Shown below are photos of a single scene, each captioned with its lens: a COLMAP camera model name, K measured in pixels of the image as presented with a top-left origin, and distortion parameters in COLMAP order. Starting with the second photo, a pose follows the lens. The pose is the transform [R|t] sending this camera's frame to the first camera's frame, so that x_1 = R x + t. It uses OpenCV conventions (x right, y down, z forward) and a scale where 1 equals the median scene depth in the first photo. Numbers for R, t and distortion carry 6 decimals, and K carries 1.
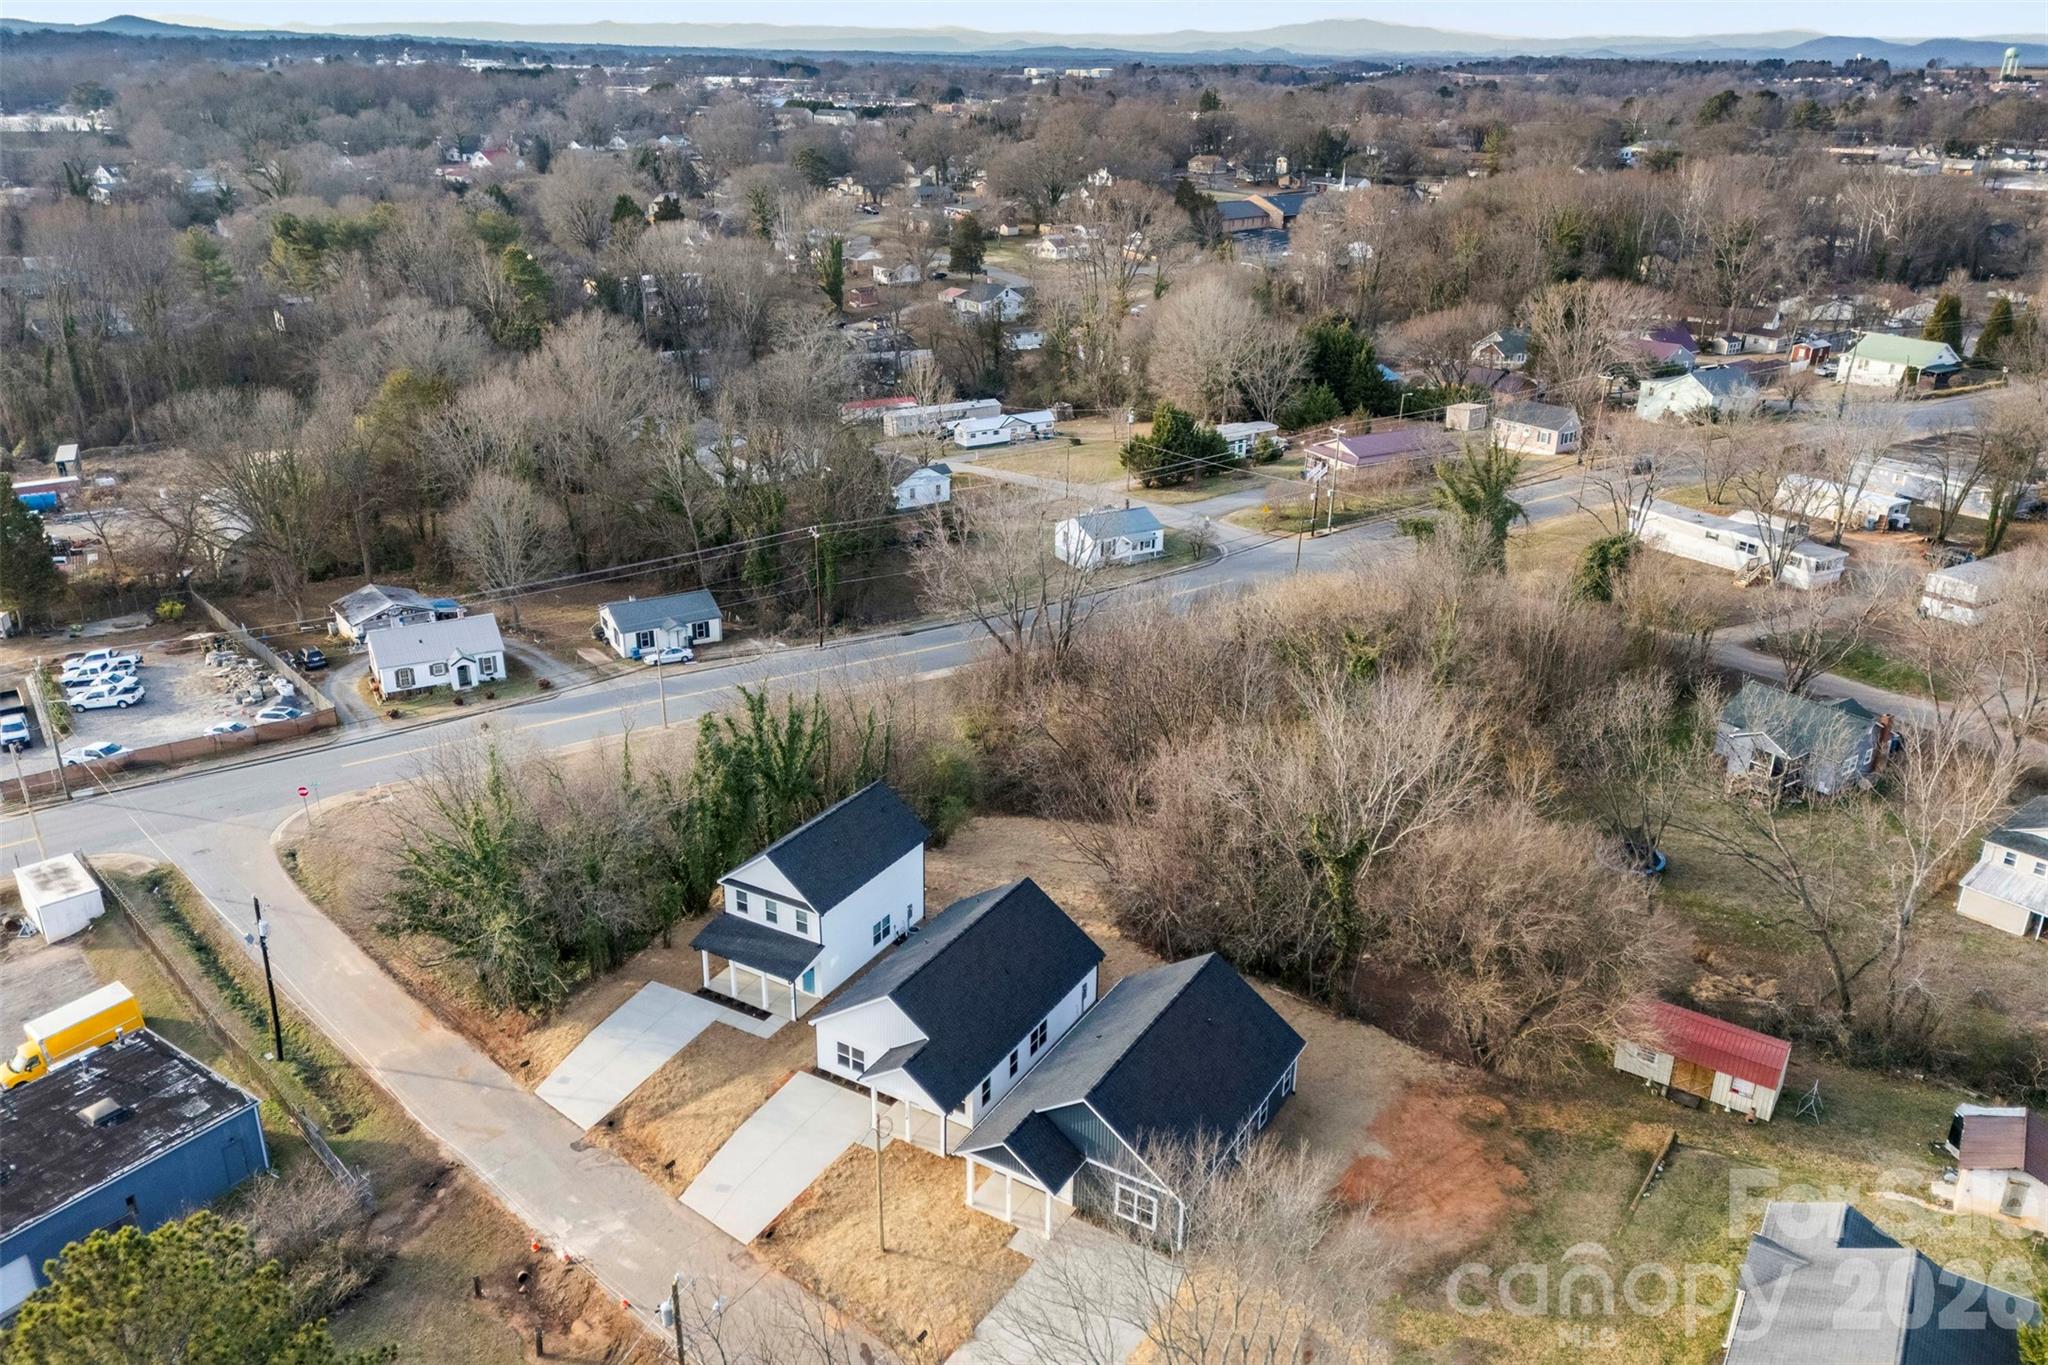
lens RADIAL K [[1550.0, 0, 1024.0], [0, 1550.0, 682.5], [0, 0, 1]] dist [0.146069, -0.173468]
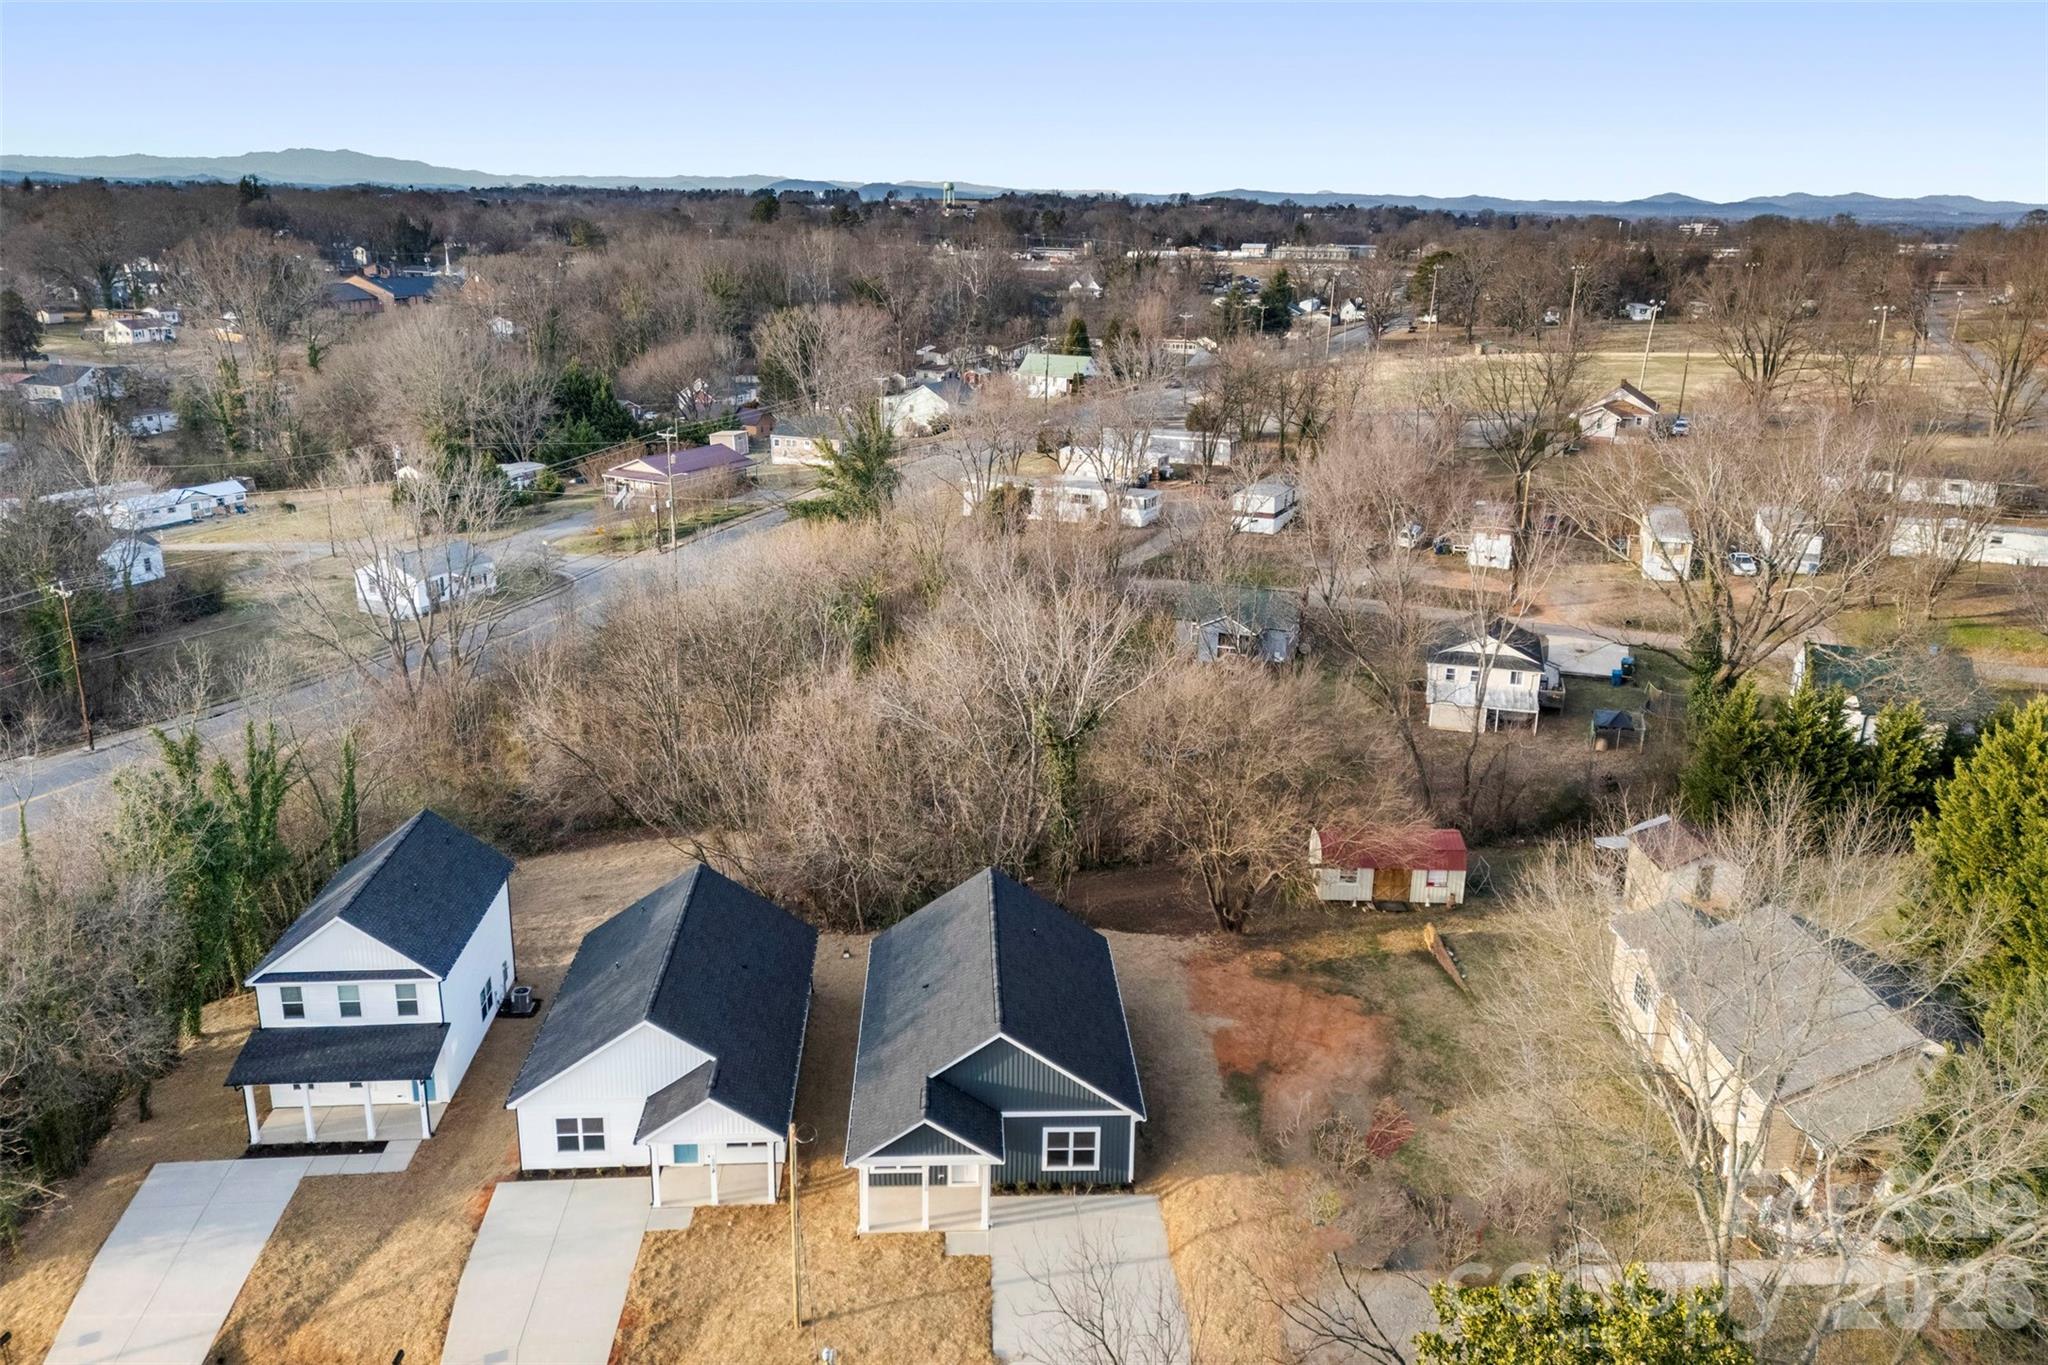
lens RADIAL K [[1550.0, 0, 1024.0], [0, 1550.0, 682.5], [0, 0, 1]] dist [0.146069, -0.173468]
pose [[0.828494, -0.163106, 0.535718, -0.271324], [0.207069, 0.978069, -0.022449, 0.087645], [-0.520307, 0.129529, 0.844099, 0.236202]]
